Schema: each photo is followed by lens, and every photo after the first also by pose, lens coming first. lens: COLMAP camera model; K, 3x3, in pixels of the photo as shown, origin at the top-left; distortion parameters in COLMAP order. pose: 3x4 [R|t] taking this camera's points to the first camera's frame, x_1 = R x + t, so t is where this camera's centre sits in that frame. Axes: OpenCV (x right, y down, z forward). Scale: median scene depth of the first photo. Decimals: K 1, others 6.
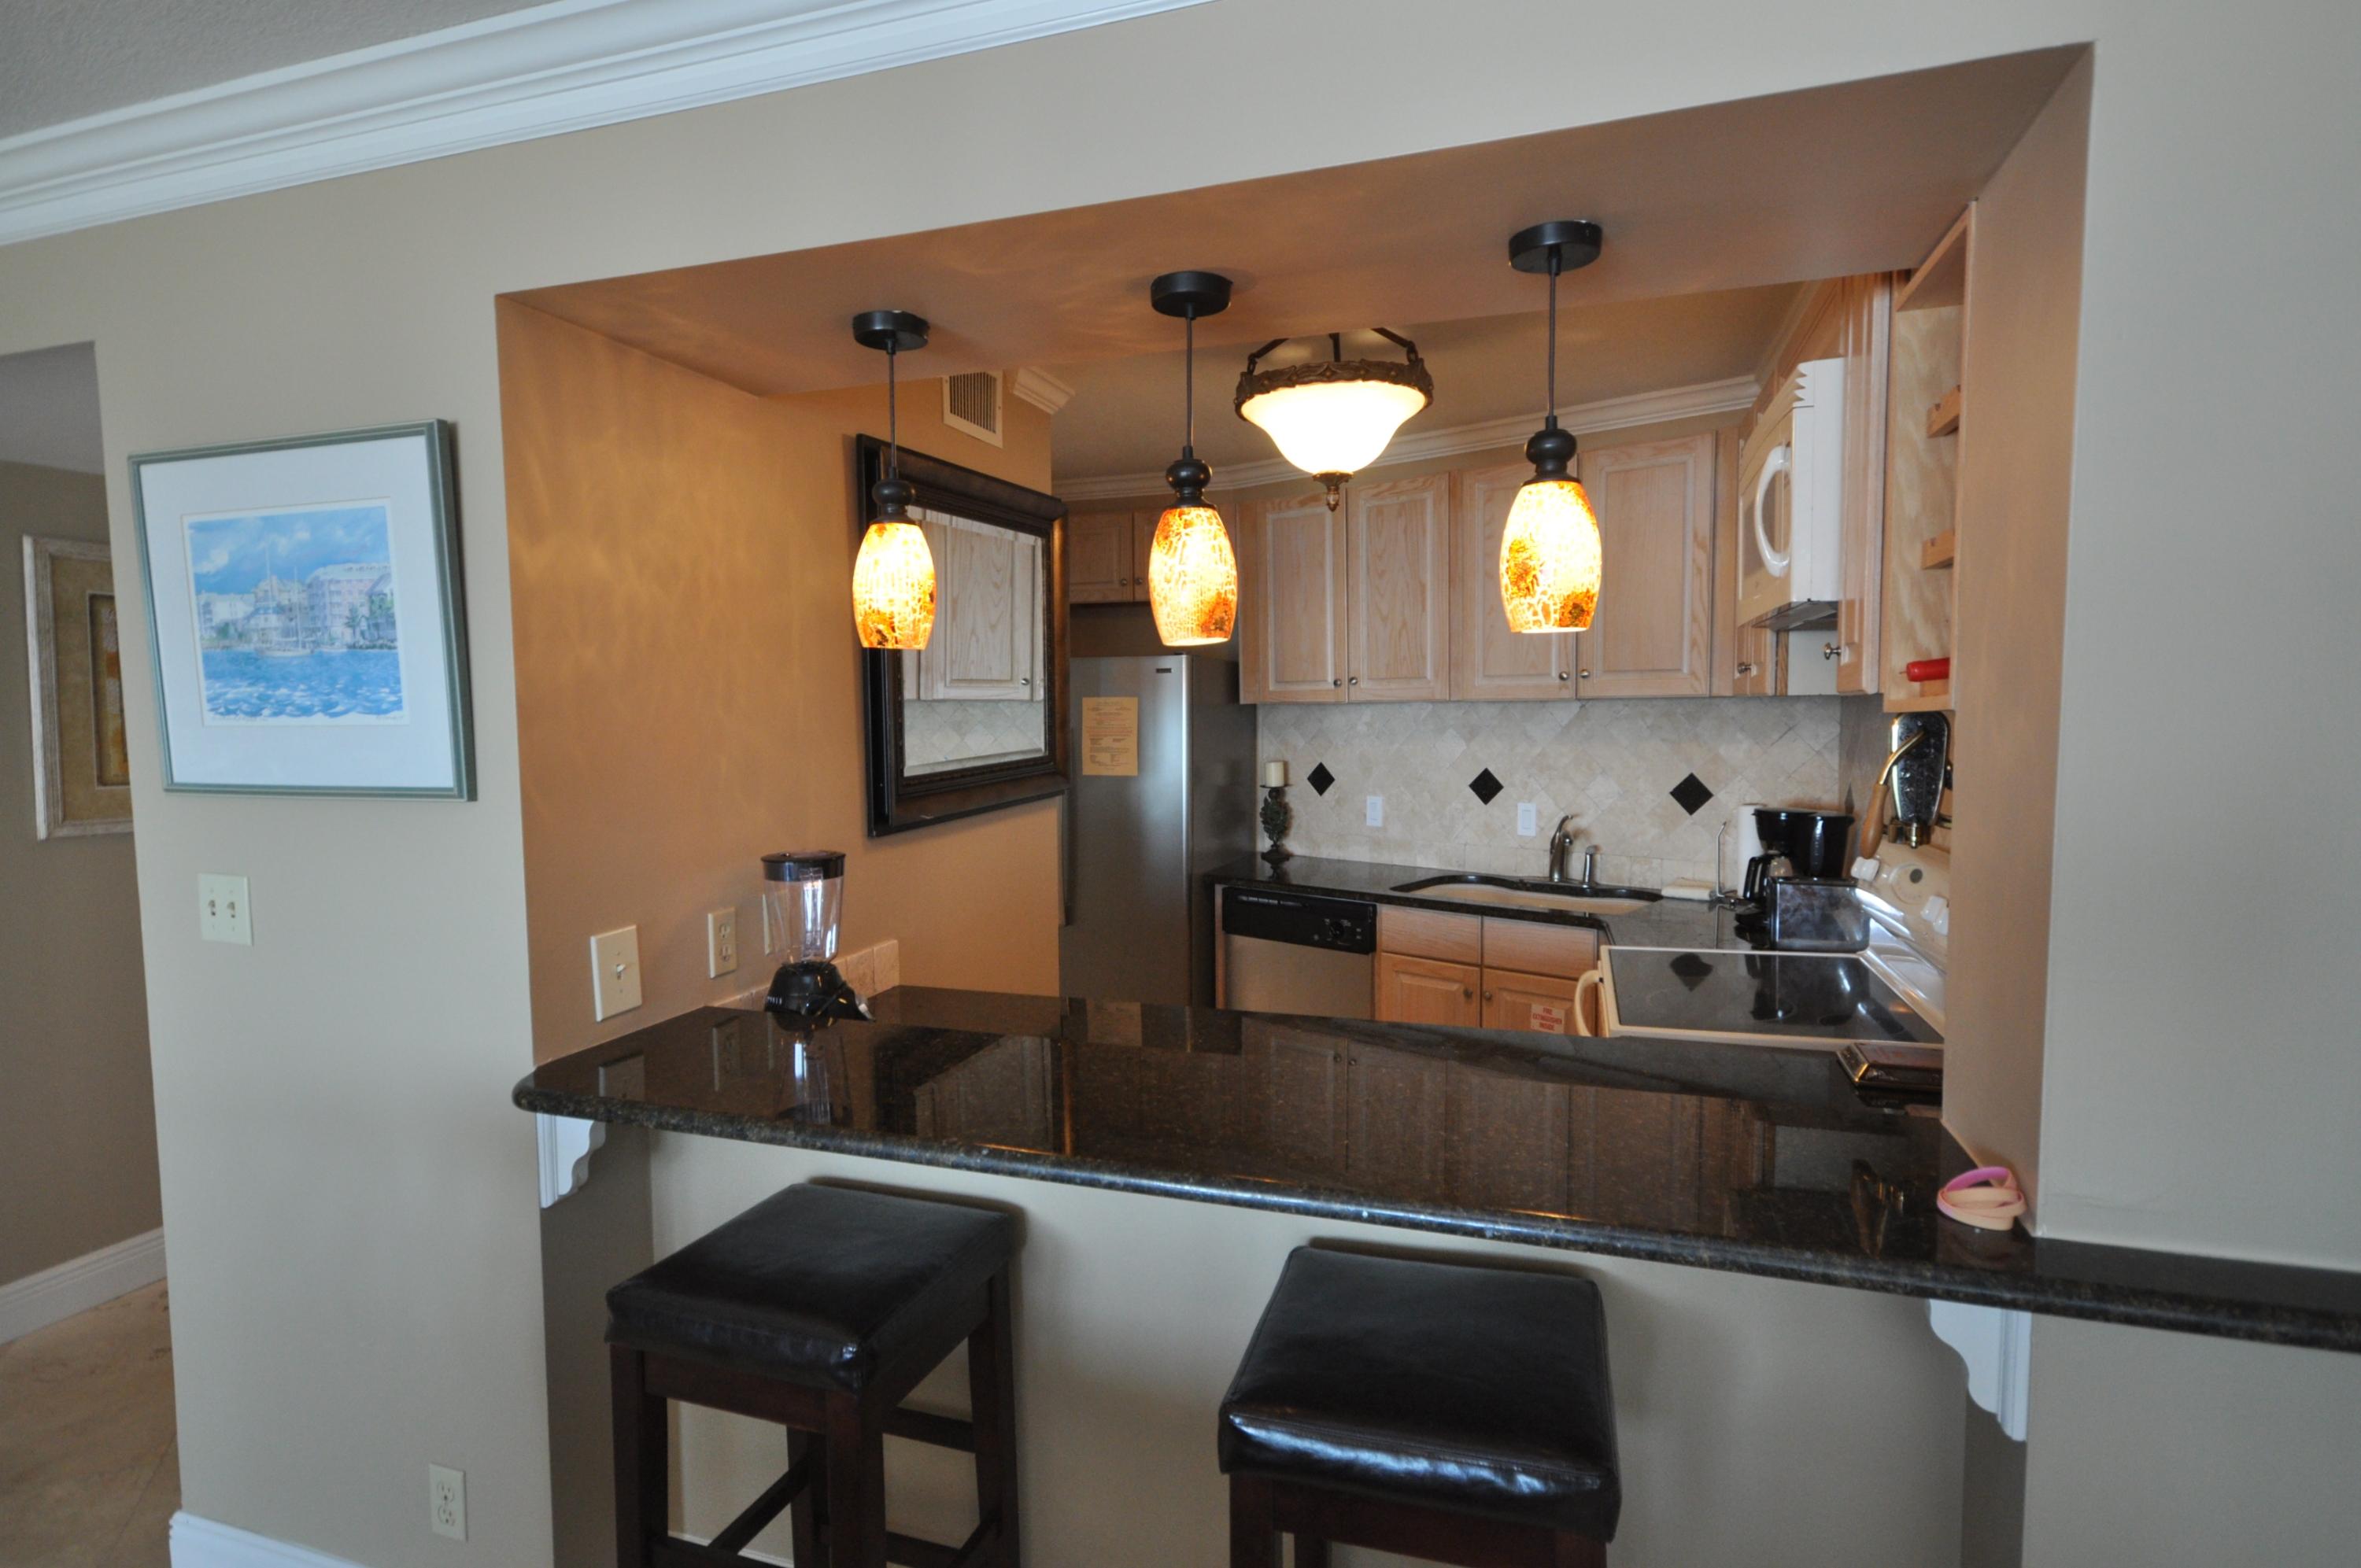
lens RADIAL K [[1184.3, 0, 1181.9], [0, 1184.3, 787.6], [0, 0, 1]] dist [0.025507, 0.000484]
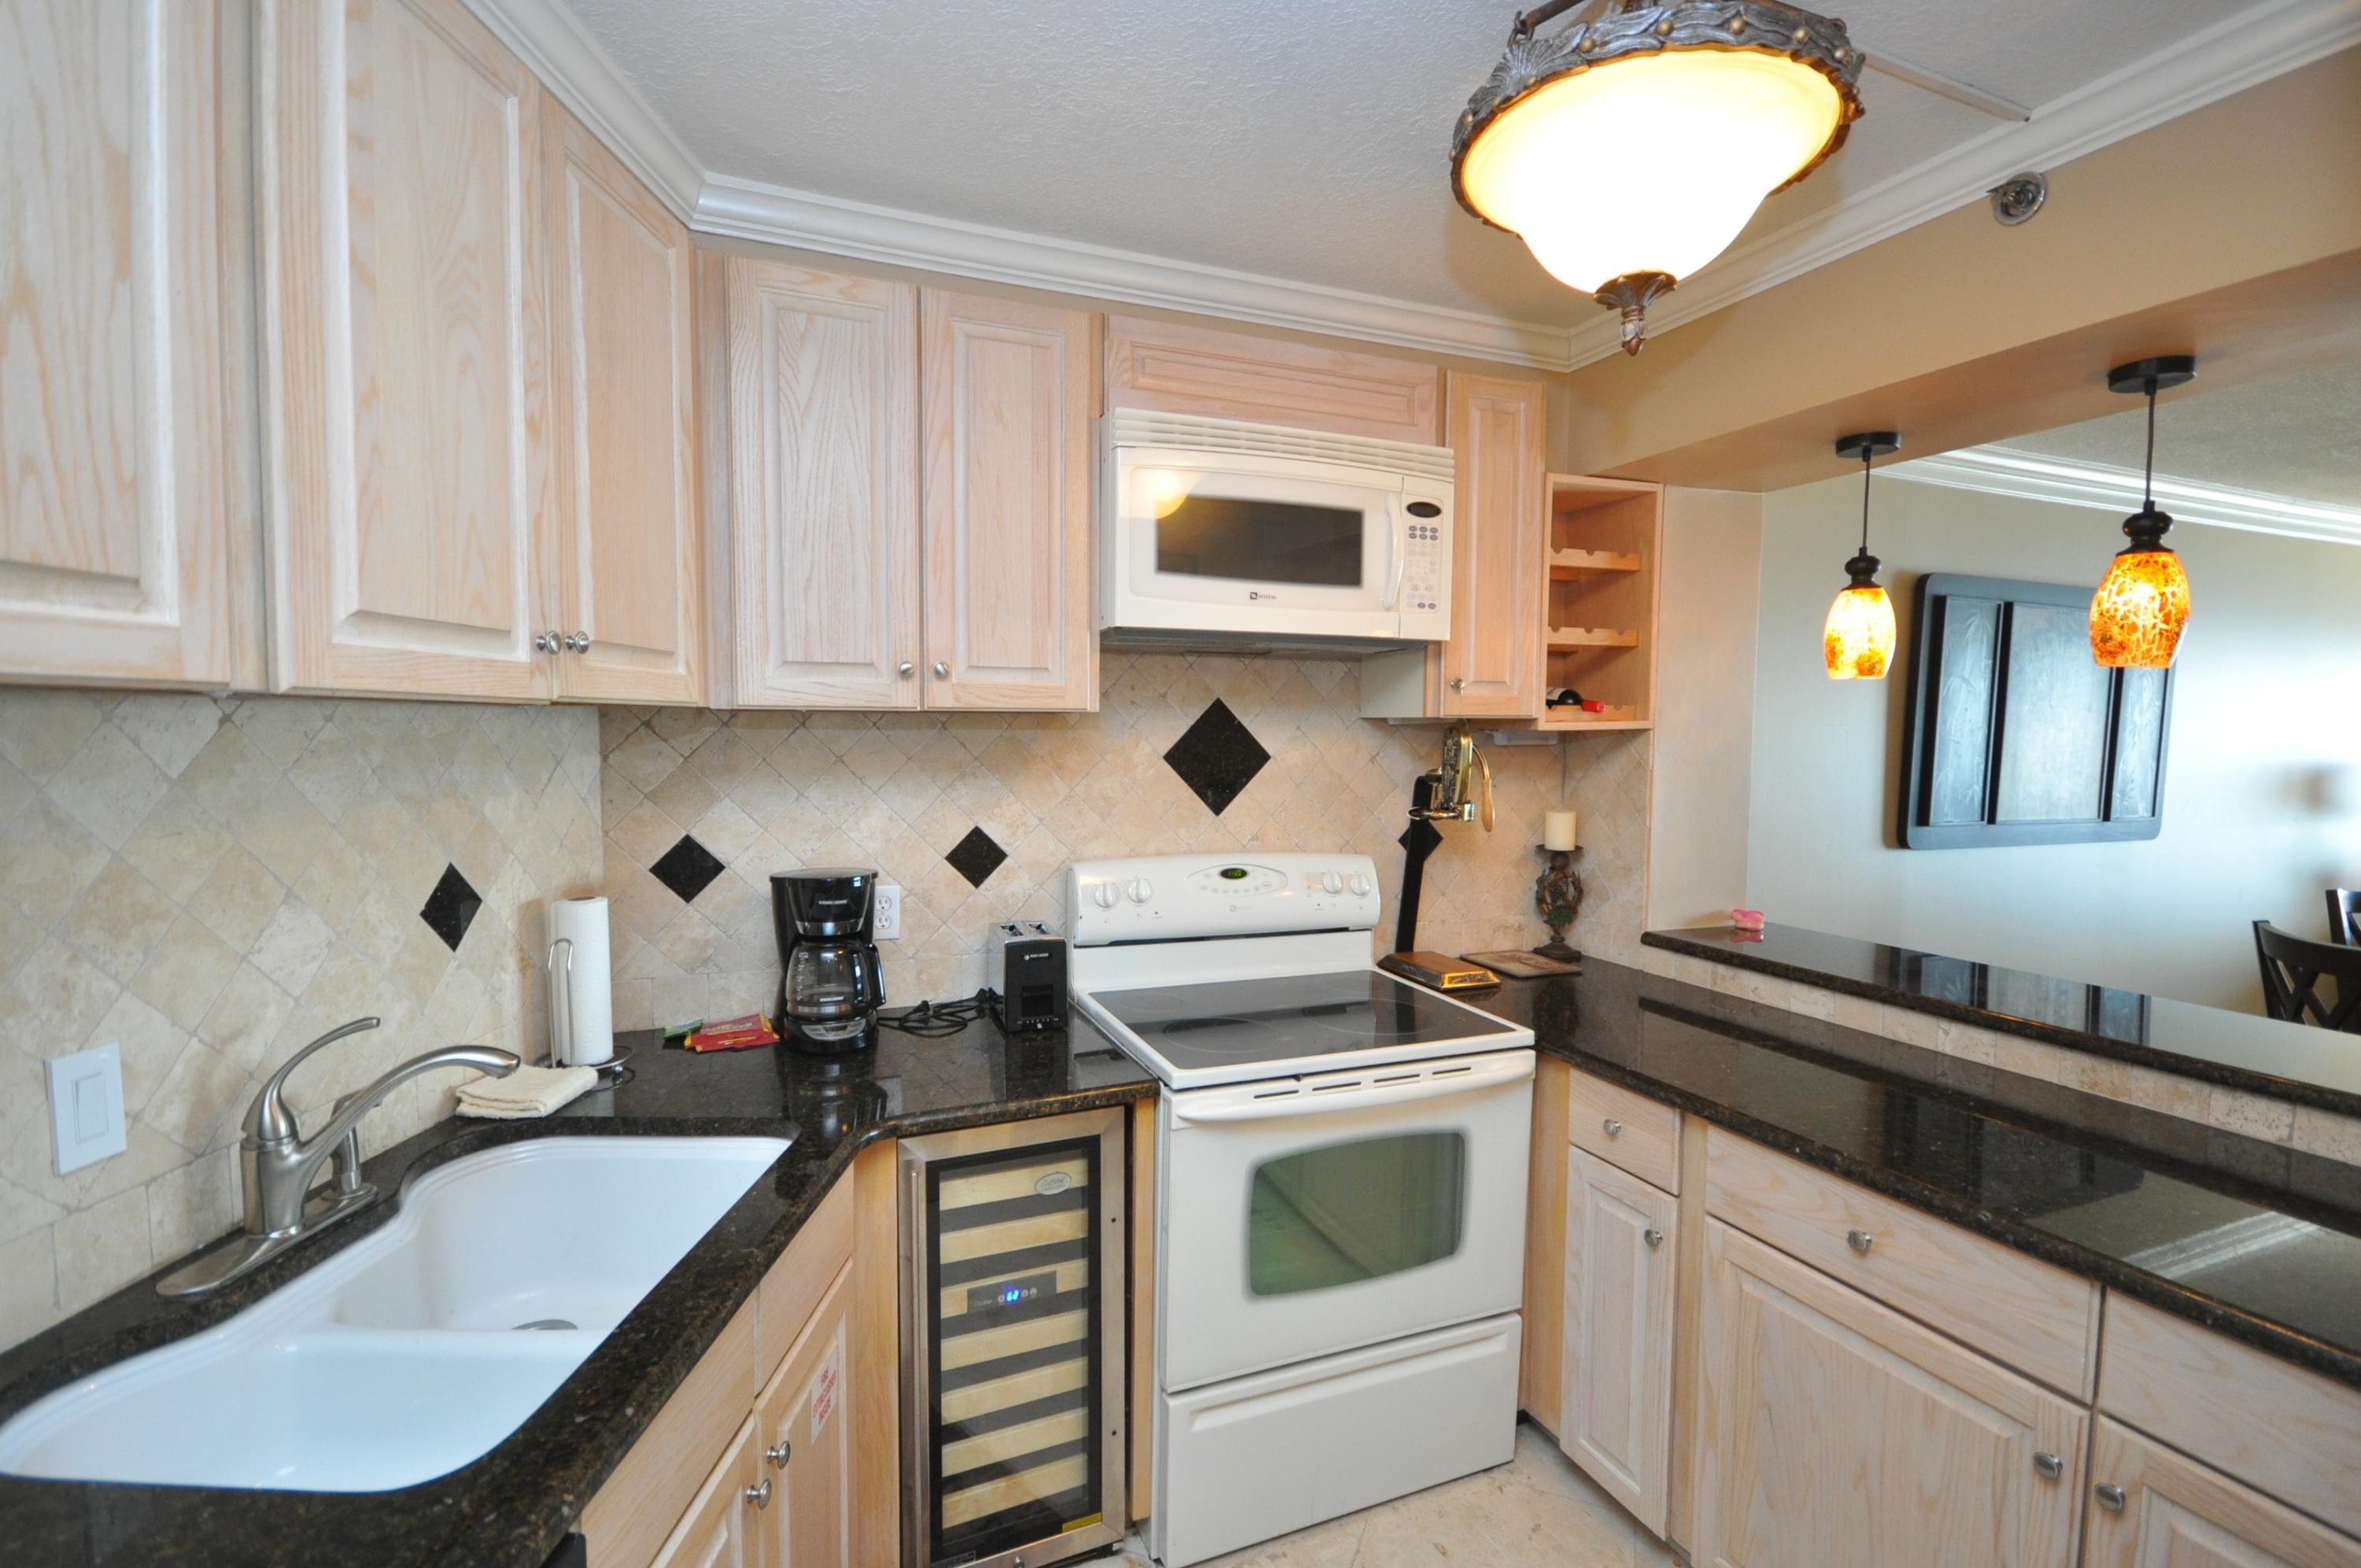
lens RADIAL K [[1071.2, 0, 1181.4], [0, 1071.2, 796.4], [0, 0, 1]] dist [-0.002800, -0.000708]
pose [[-0.655372, -0.042867, 0.754089, -0.076528], [0.051802, 0.993486, 0.101497, -0.061523], [-0.753528, 0.105581, -0.648883, 0.969967]]
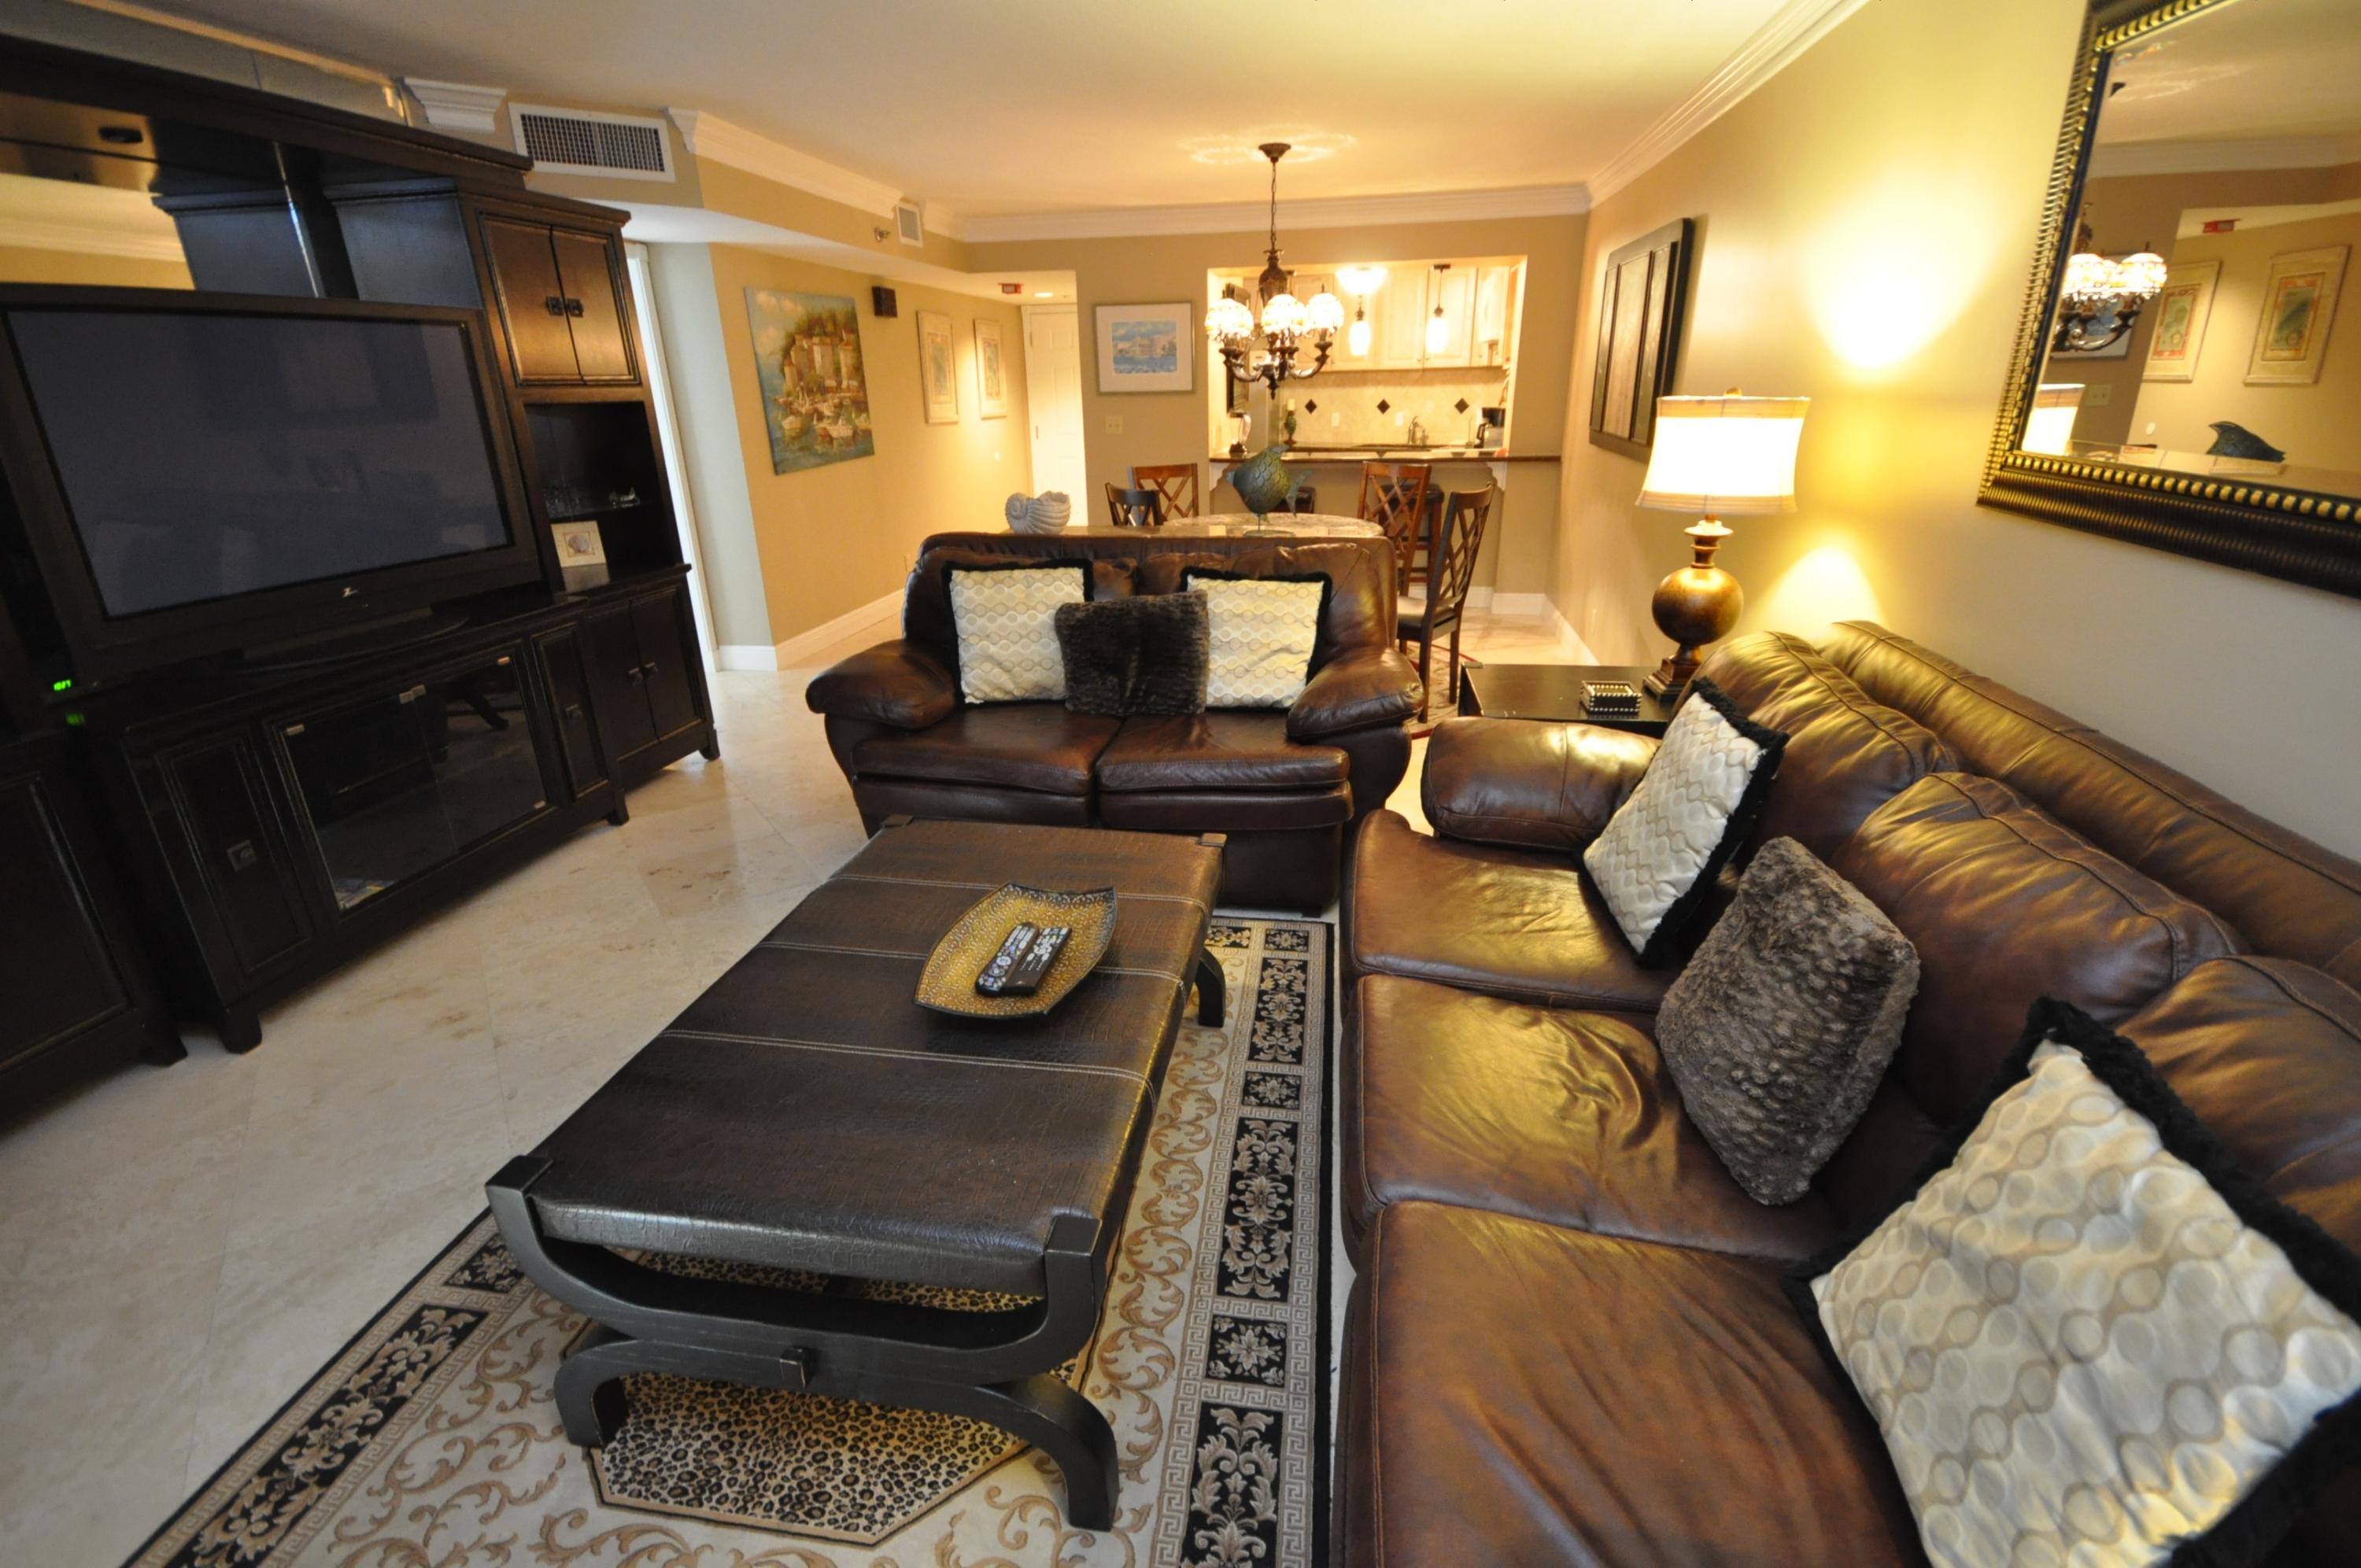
lens RADIAL K [[1038.9, 0, 1182.8], [0, 1038.9, 780.4], [0, 0, 1]] dist [-0.002572, -0.004639]
pose [[0.988512, -0.062950, 0.137407, -0.520704], [0.020281, 0.956159, 0.292144, 0.106833], [-0.149774, -0.286001, 0.946452, -1.248619]]
